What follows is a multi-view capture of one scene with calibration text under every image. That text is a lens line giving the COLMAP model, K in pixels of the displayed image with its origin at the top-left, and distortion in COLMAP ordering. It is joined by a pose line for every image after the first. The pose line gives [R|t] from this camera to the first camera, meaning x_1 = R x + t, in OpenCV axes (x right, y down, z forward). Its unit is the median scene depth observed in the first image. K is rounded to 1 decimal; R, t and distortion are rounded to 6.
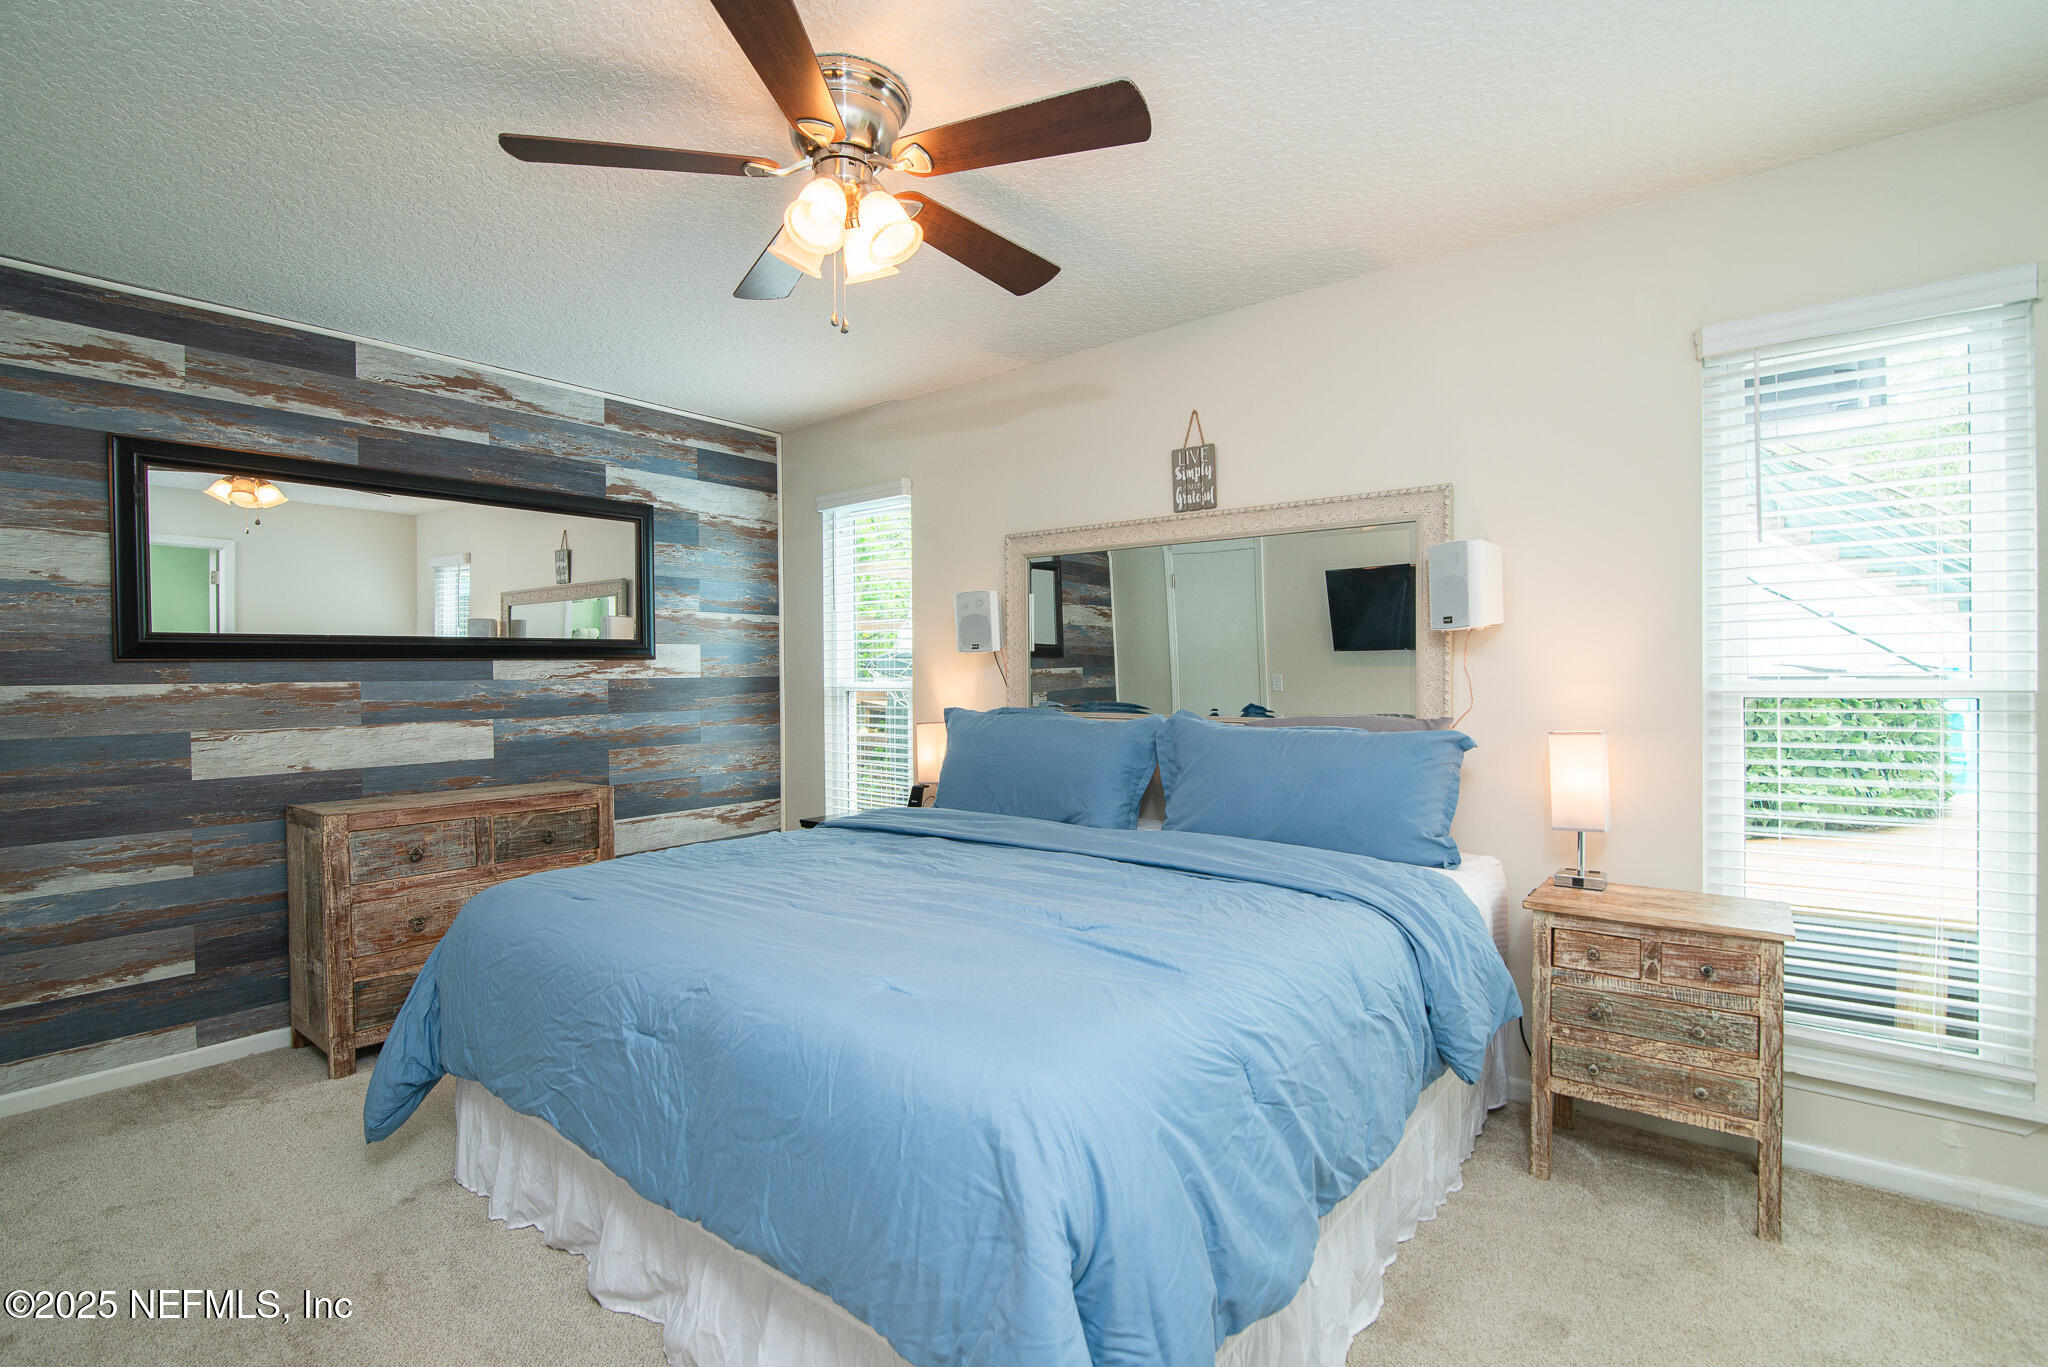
lens RADIAL K [[938.9, 0, 1024.5], [0, 938.9, 677.0], [0, 0, 1]] dist [-0.020774, 0.000797]
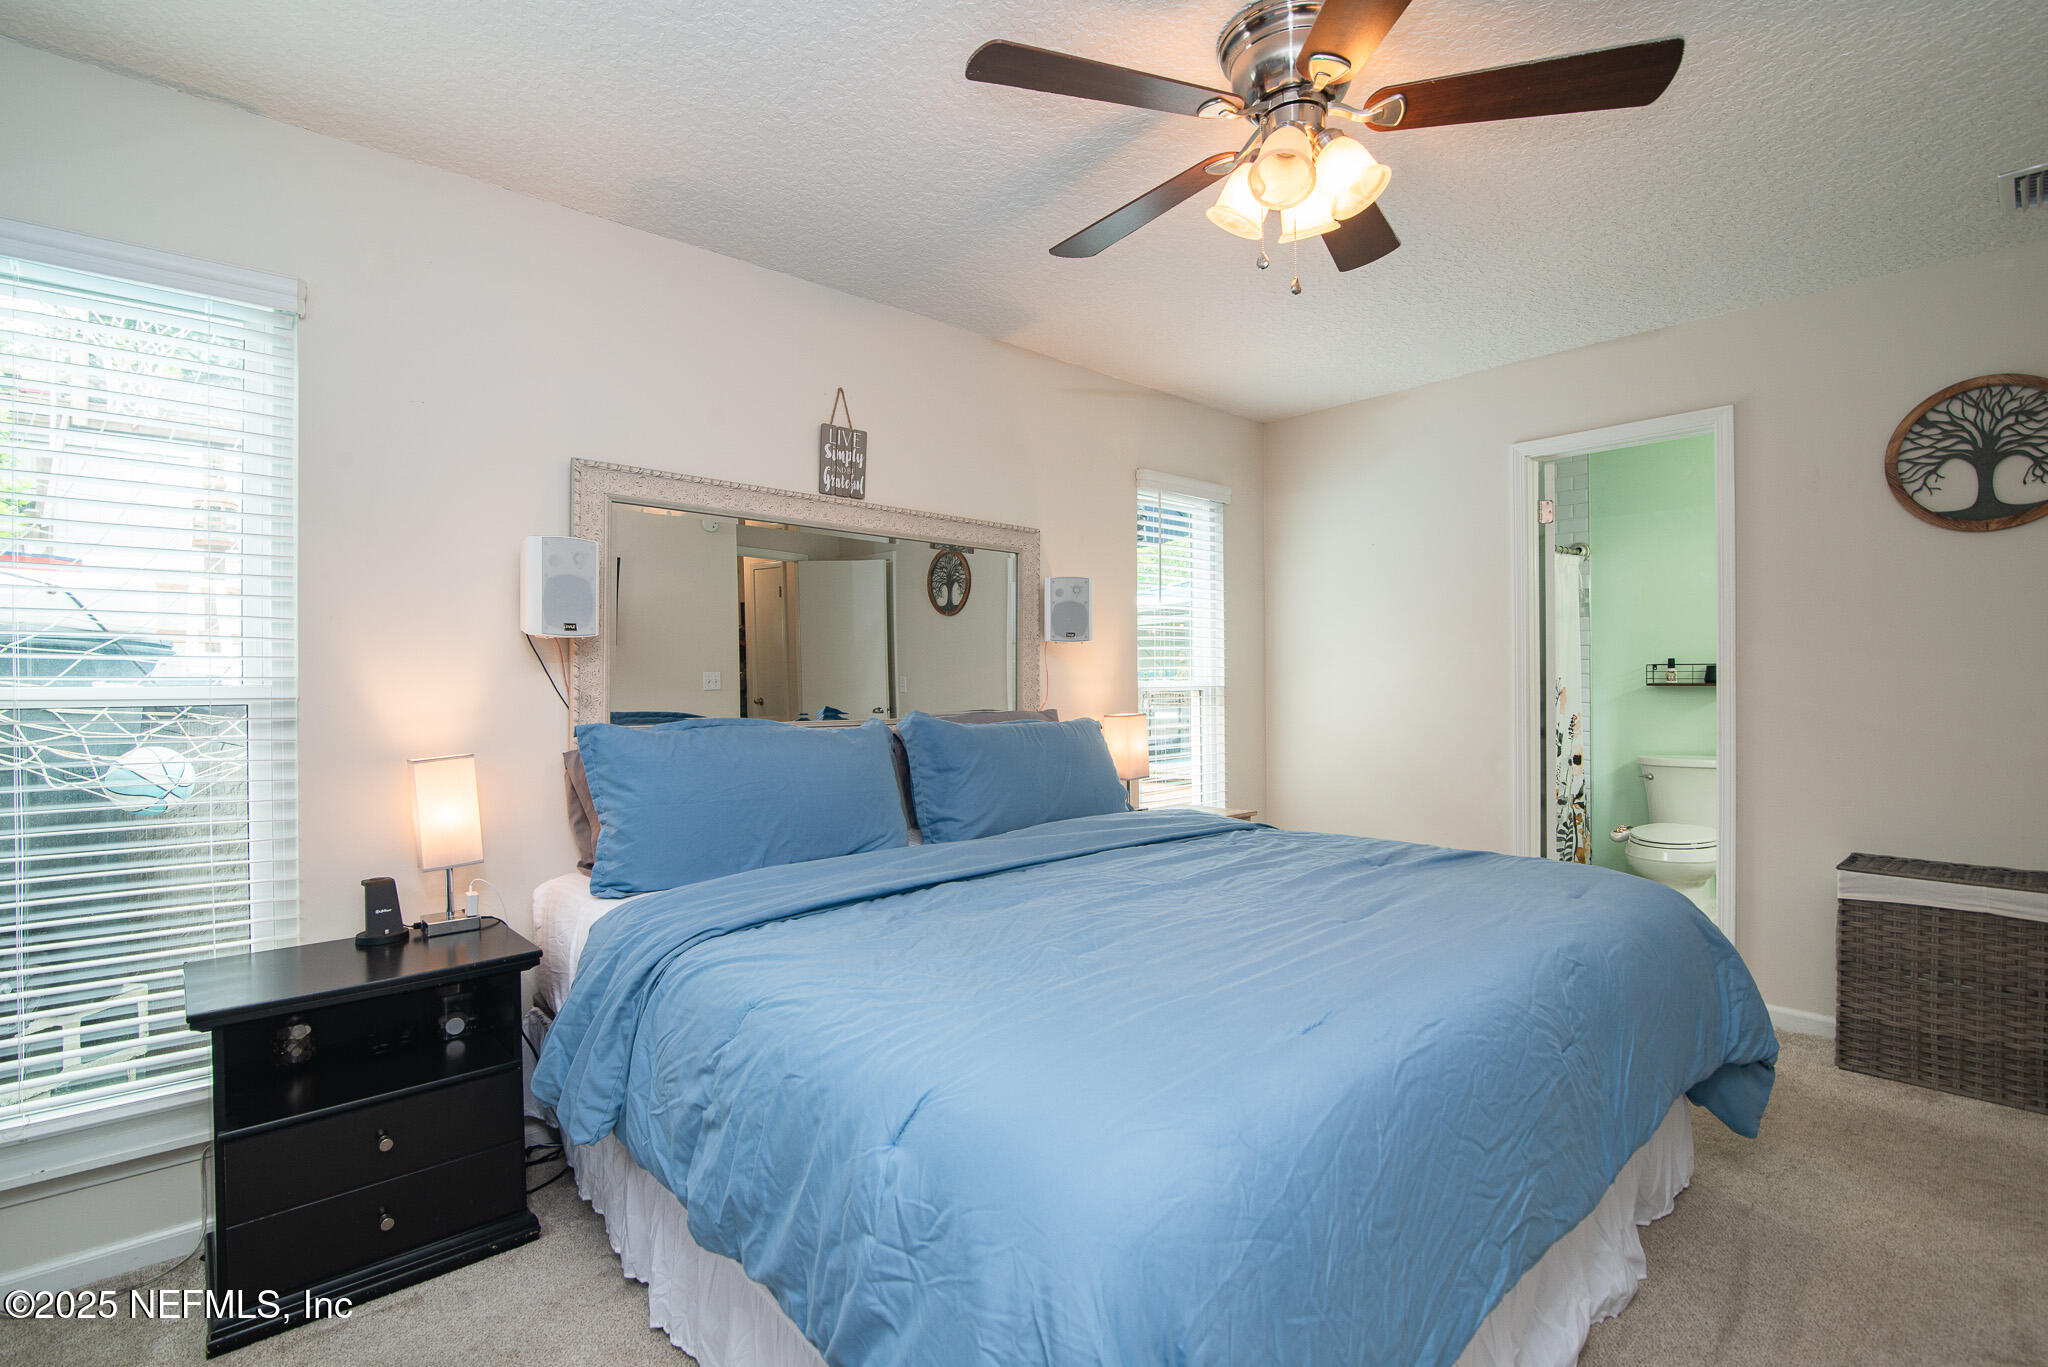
lens RADIAL K [[938.9, 0, 1023.5], [0, 938.9, 684.6], [0, 0, 1]] dist [-0.020774, 0.000797]
pose [[0.176278, 0.006390, 0.984320, -0.692090], [0.007822, 0.999938, -0.007893, 0.015698], [-0.984309, 0.009091, 0.176217, 0.664352]]
